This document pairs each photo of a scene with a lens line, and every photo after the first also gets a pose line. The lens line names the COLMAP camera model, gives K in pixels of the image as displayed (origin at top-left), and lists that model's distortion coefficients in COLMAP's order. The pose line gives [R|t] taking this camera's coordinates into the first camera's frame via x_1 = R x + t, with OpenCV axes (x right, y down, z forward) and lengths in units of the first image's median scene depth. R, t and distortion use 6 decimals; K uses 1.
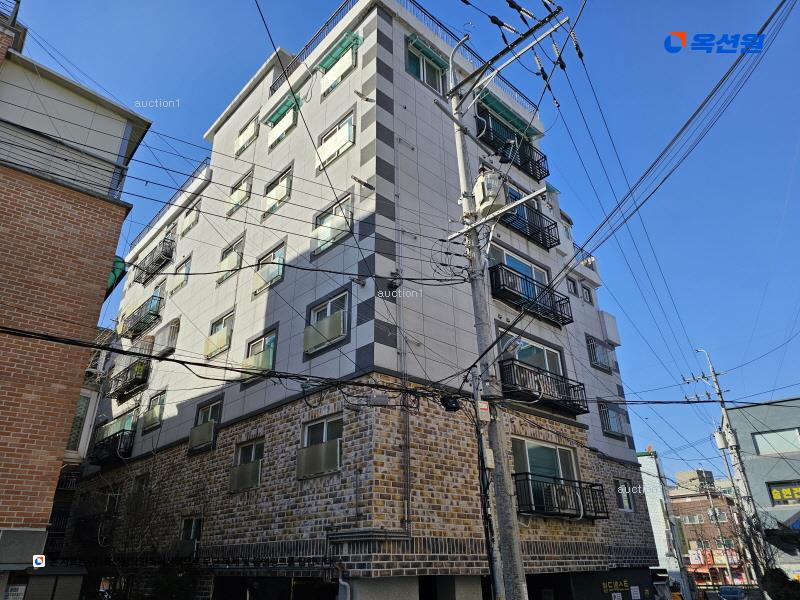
lens RADIAL K [[535.1, 0, 390.4], [0, 535.1, 308.1], [0, 0, 1]] dist [0.075798, -0.066292]
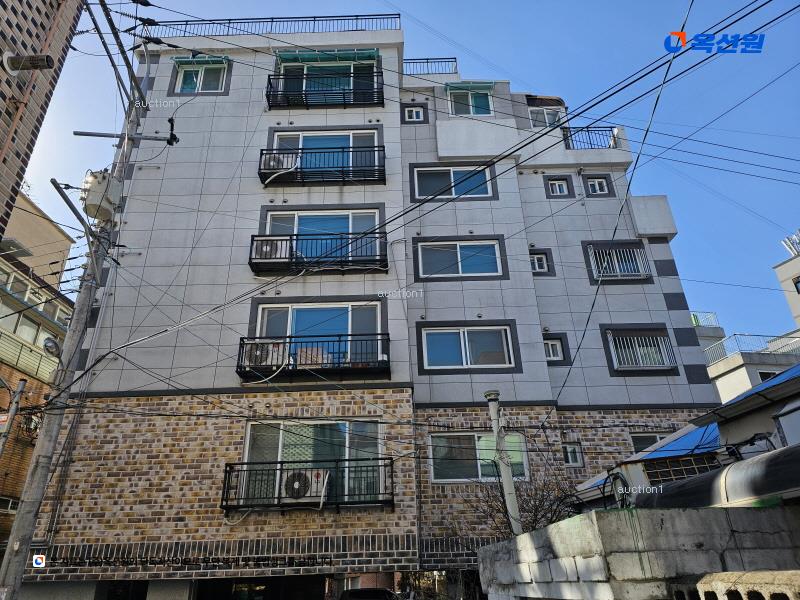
lens RADIAL K [[535.1, 0, 390.4], [0, 535.1, 308.1], [0, 0, 1]] dist [0.075798, -0.066292]
pose [[0.721780, -0.310302, -0.618665, 1.174767], [0.303624, 0.945222, -0.119863, 0.275366], [0.621970, -0.101326, 0.776458, 0.551610]]
